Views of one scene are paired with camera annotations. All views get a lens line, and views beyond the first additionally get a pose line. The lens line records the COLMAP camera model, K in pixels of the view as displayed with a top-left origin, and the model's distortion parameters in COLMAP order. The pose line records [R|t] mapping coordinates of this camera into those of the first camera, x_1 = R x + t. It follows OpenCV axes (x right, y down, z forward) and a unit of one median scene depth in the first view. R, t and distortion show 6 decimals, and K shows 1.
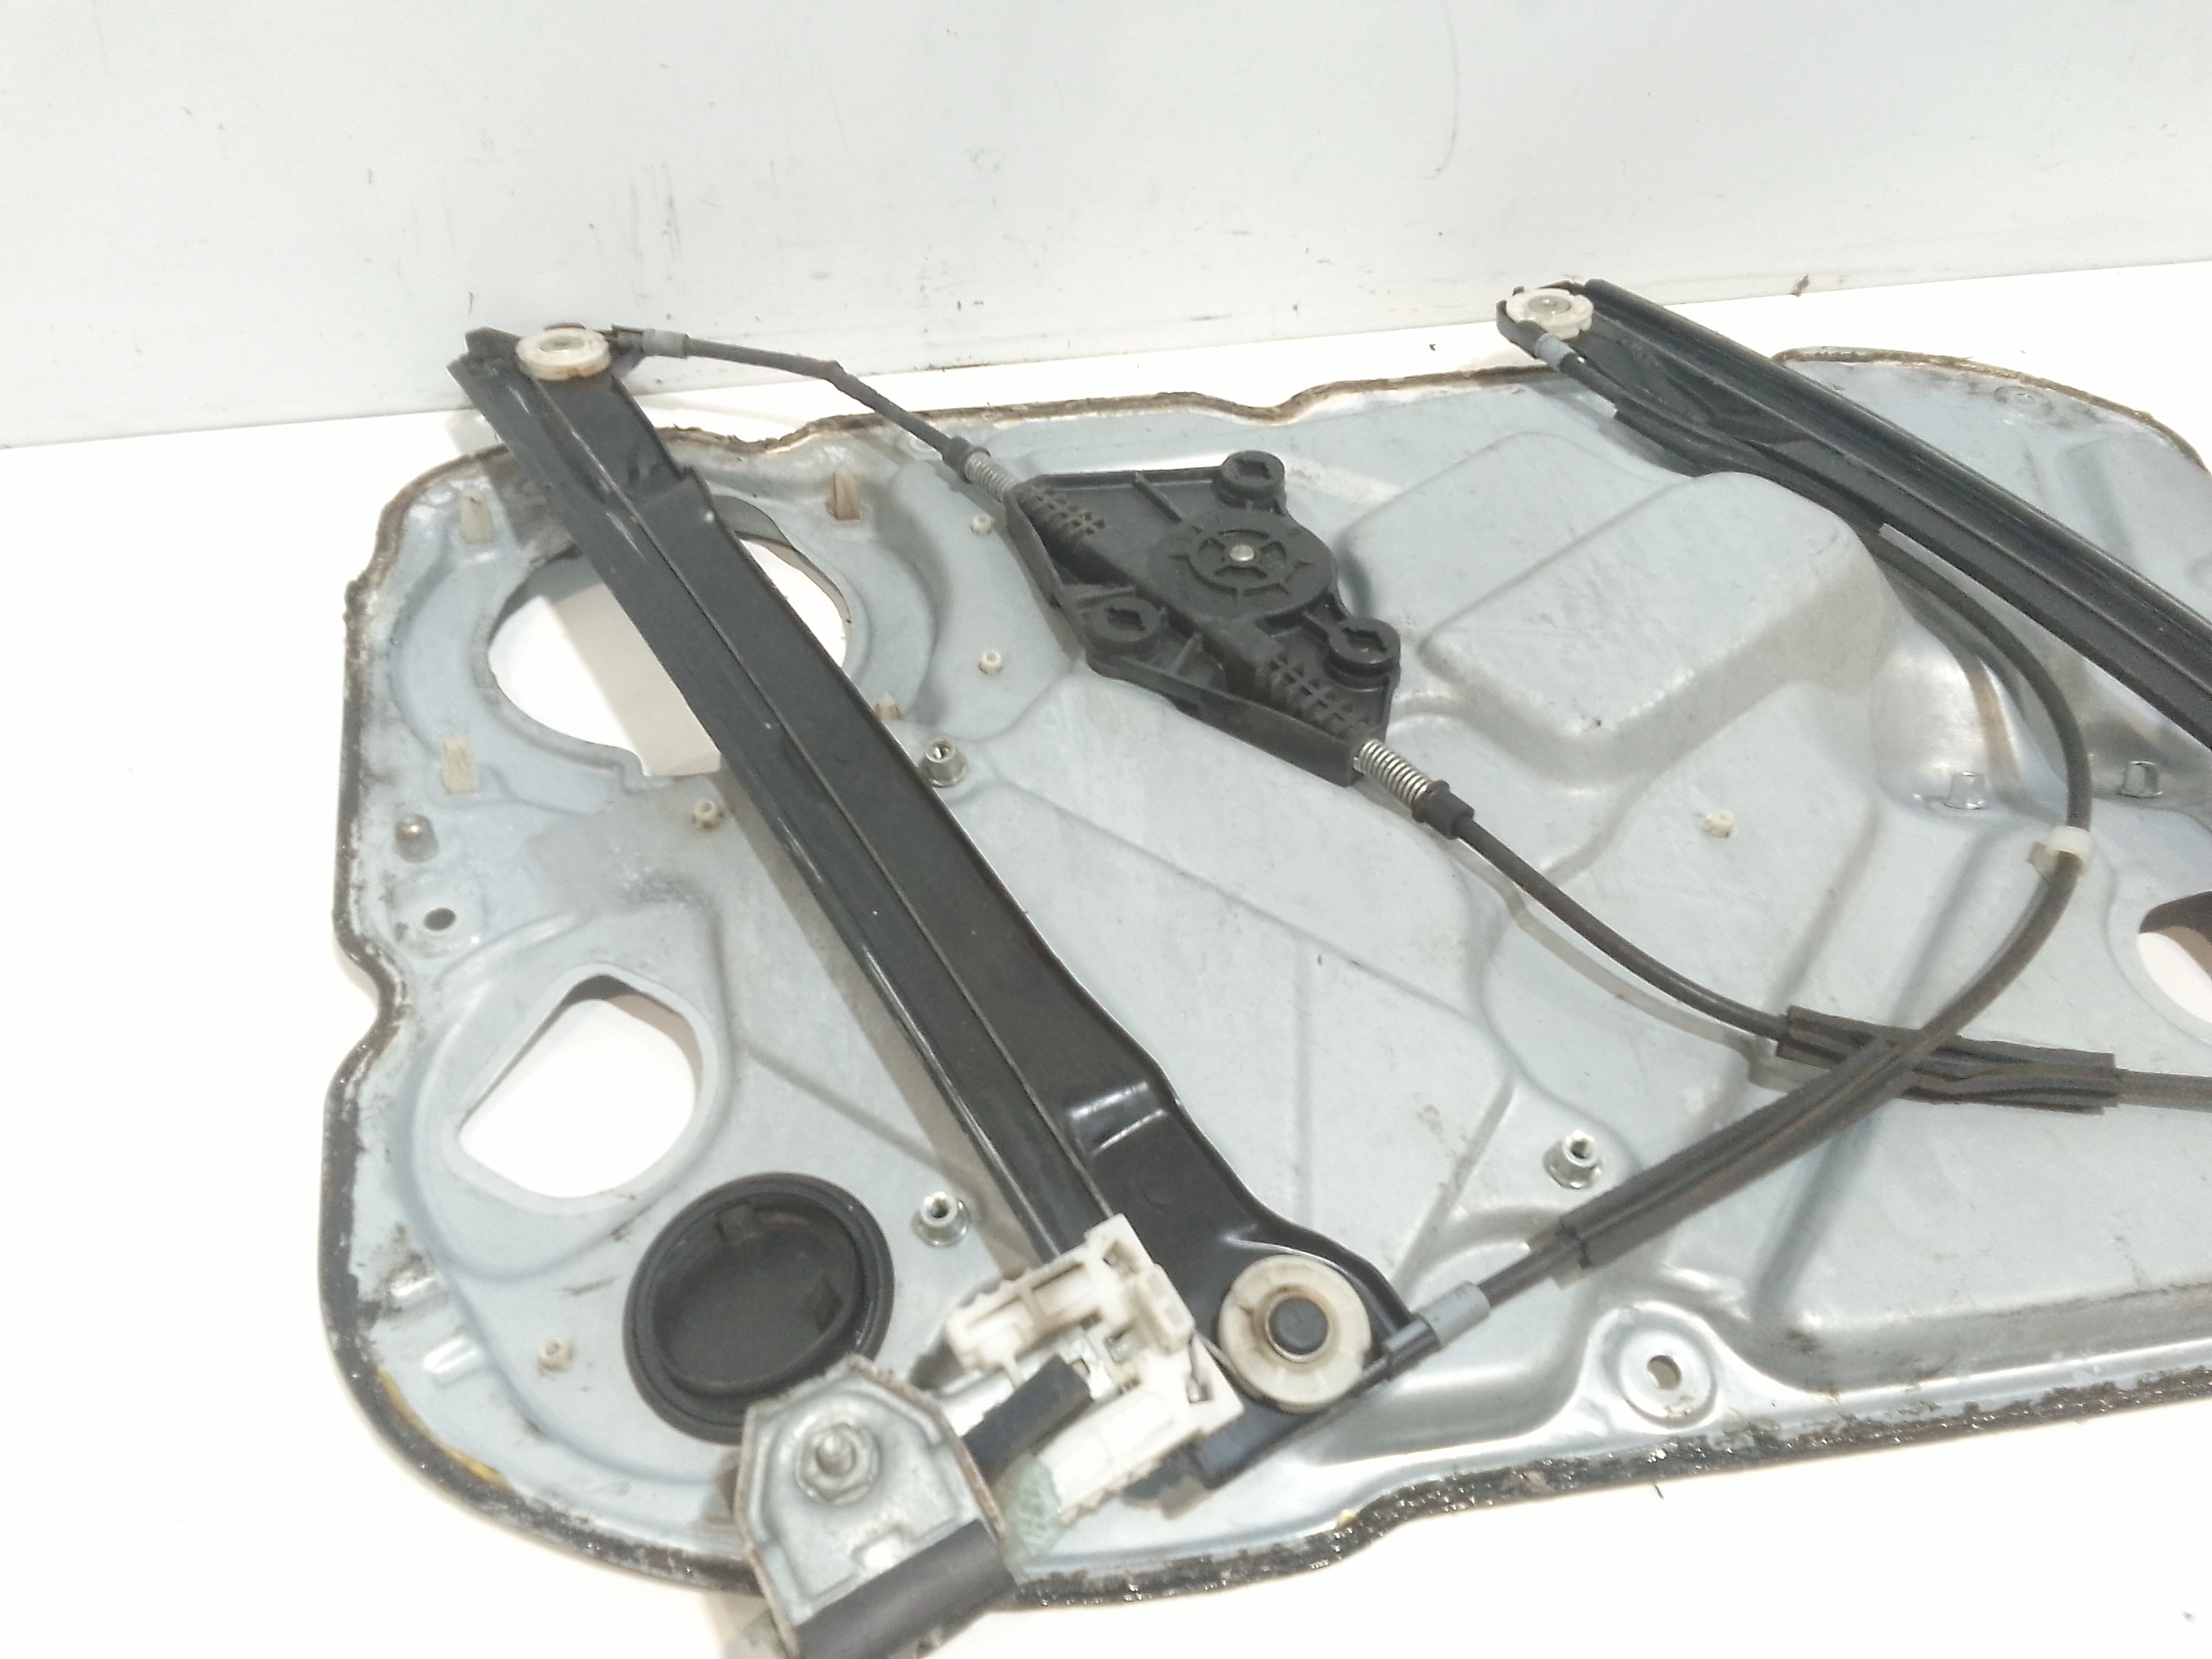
lens RADIAL K [[1687.7, 0, 1109.2], [0, 1687.7, 831.6], [0, 0, 1]] dist [0.062883, -0.091972]
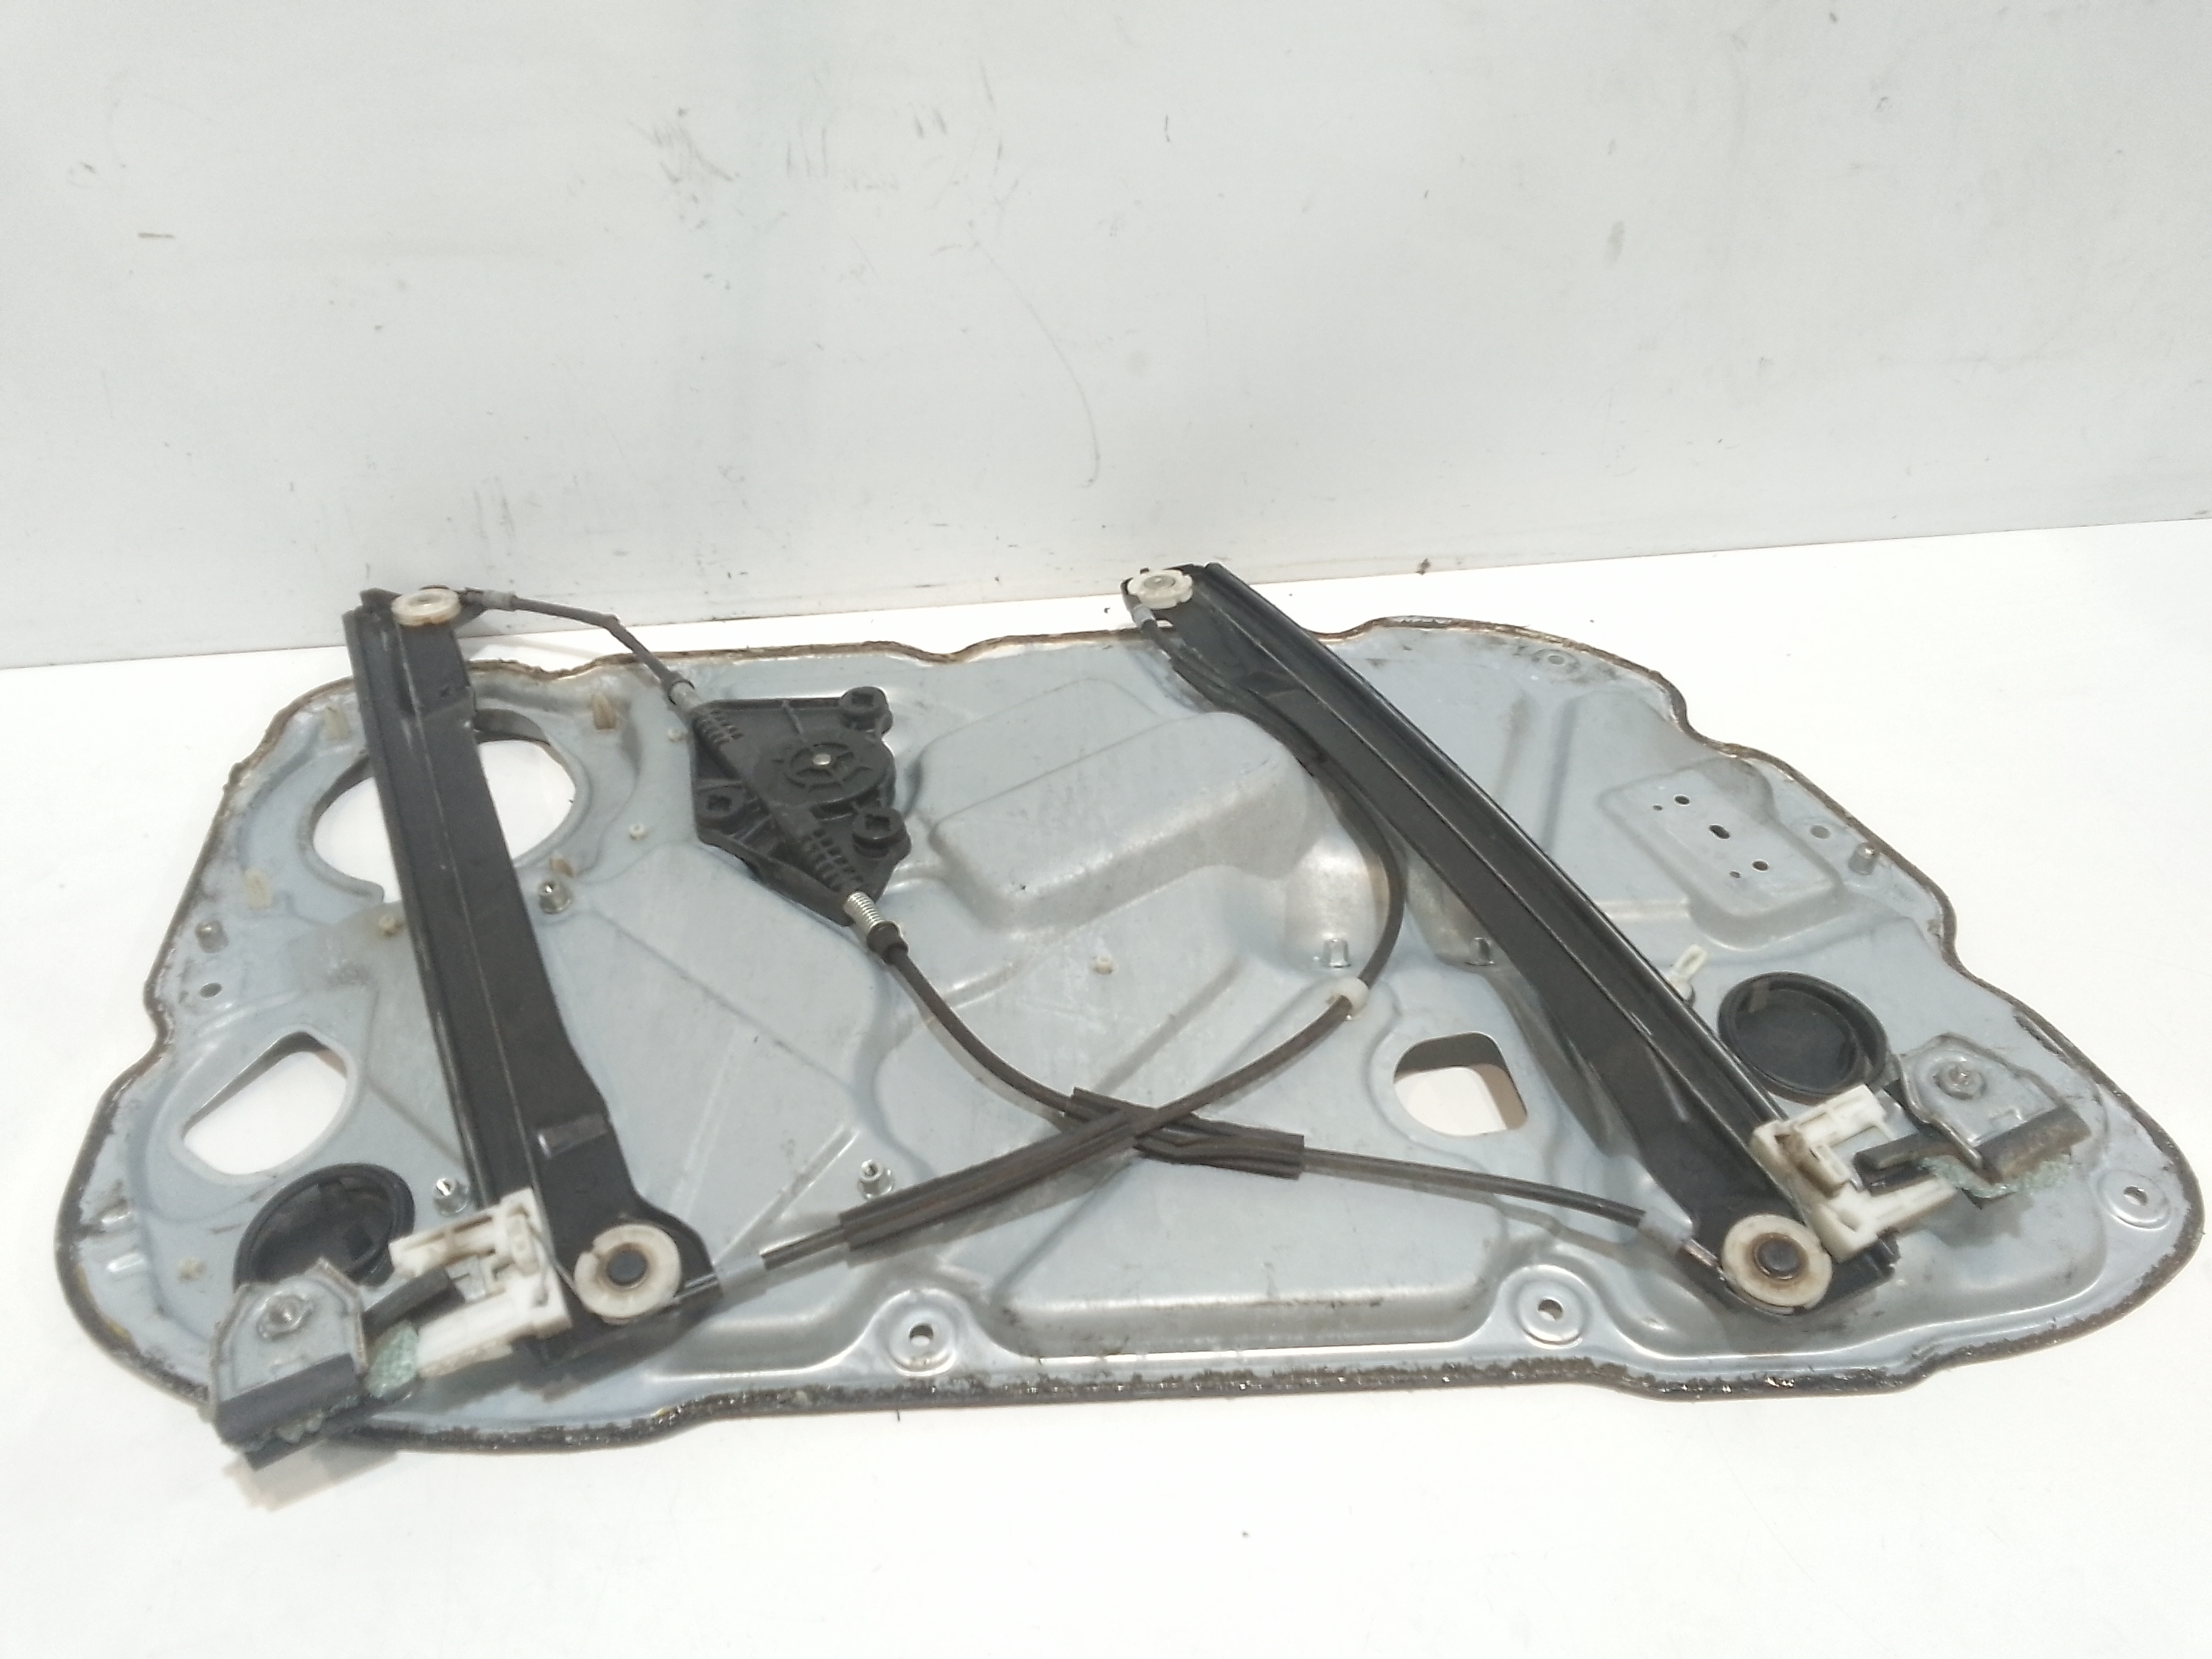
lens RADIAL K [[1687.7, 0, 1116.6], [0, 1687.7, 839.0], [0, 0, 1]] dist [0.062883, -0.091972]
pose [[0.990707, 0.033664, -0.131778, 0.547098], [-0.049385, 0.991796, -0.117910, 0.055095], [0.126728, 0.123322, 0.984242, -0.349101]]
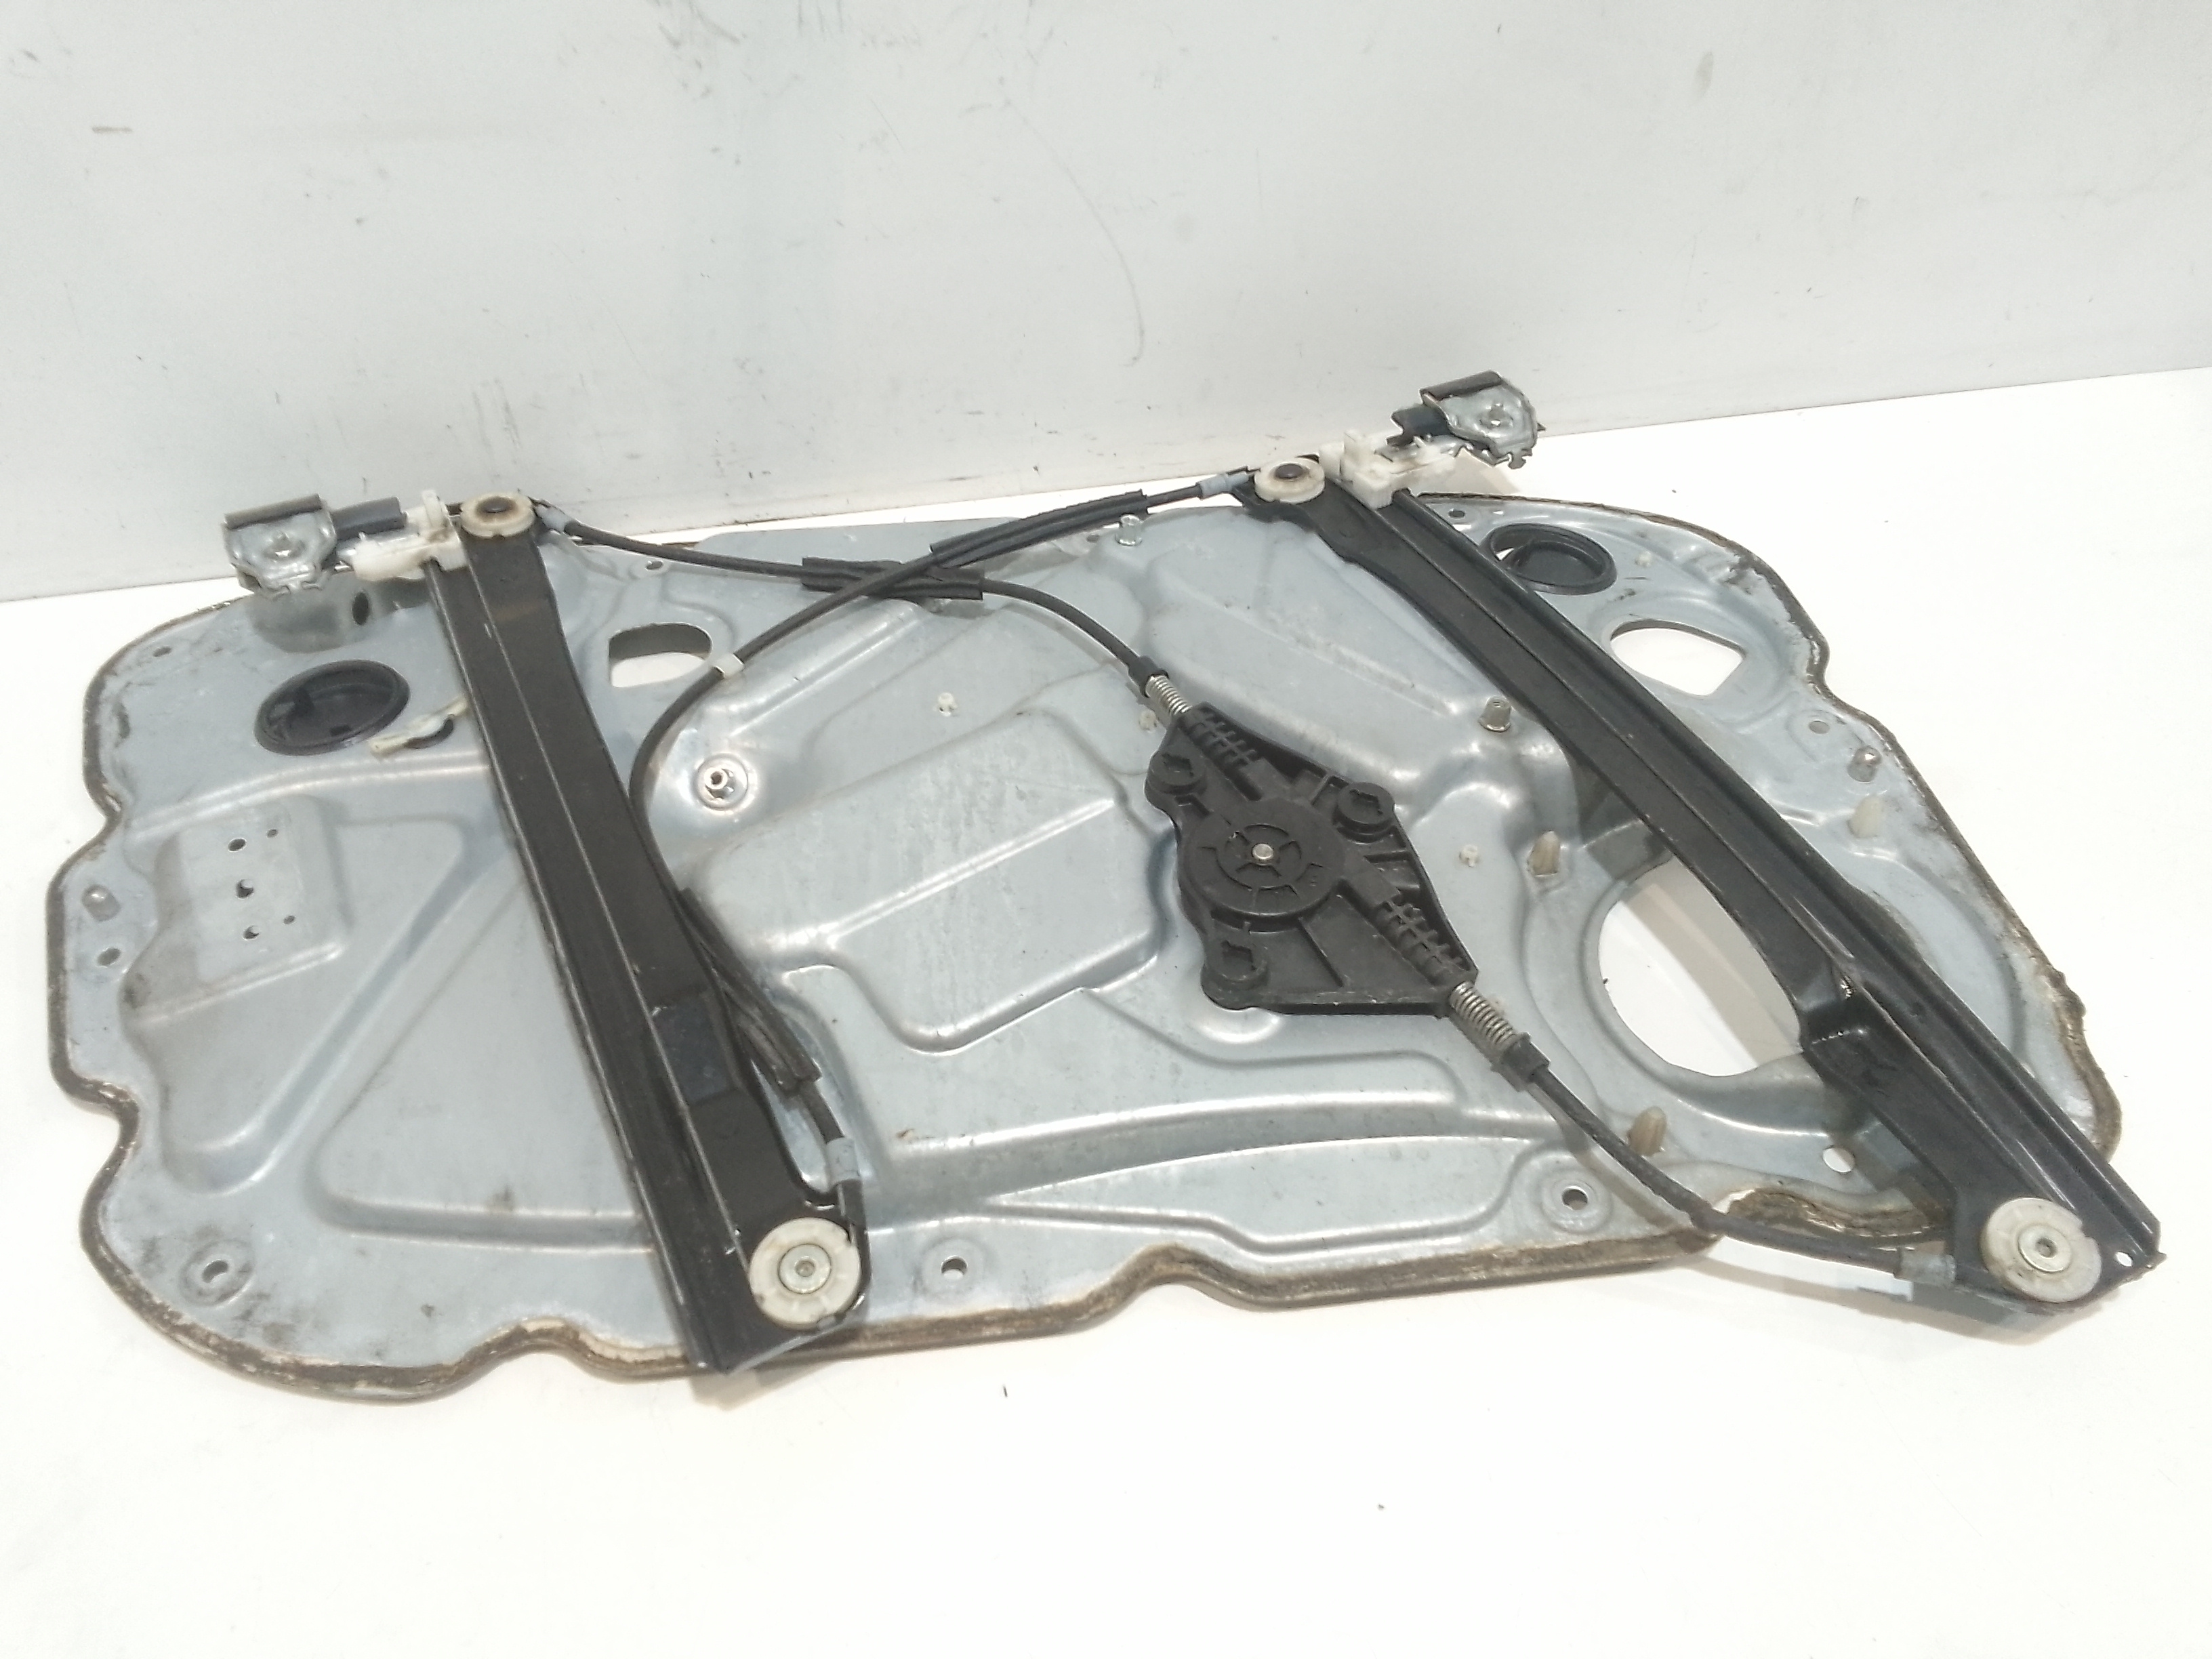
lens RADIAL K [[1687.7, 0, 1122.8], [0, 1687.7, 807.6], [0, 0, 1]] dist [0.062883, -0.091972]
pose [[-0.994148, -0.088526, 0.061903, 0.114423], [0.067493, -0.061608, 0.995816, -1.436582], [-0.084342, 0.994167, 0.067222, 0.983578]]
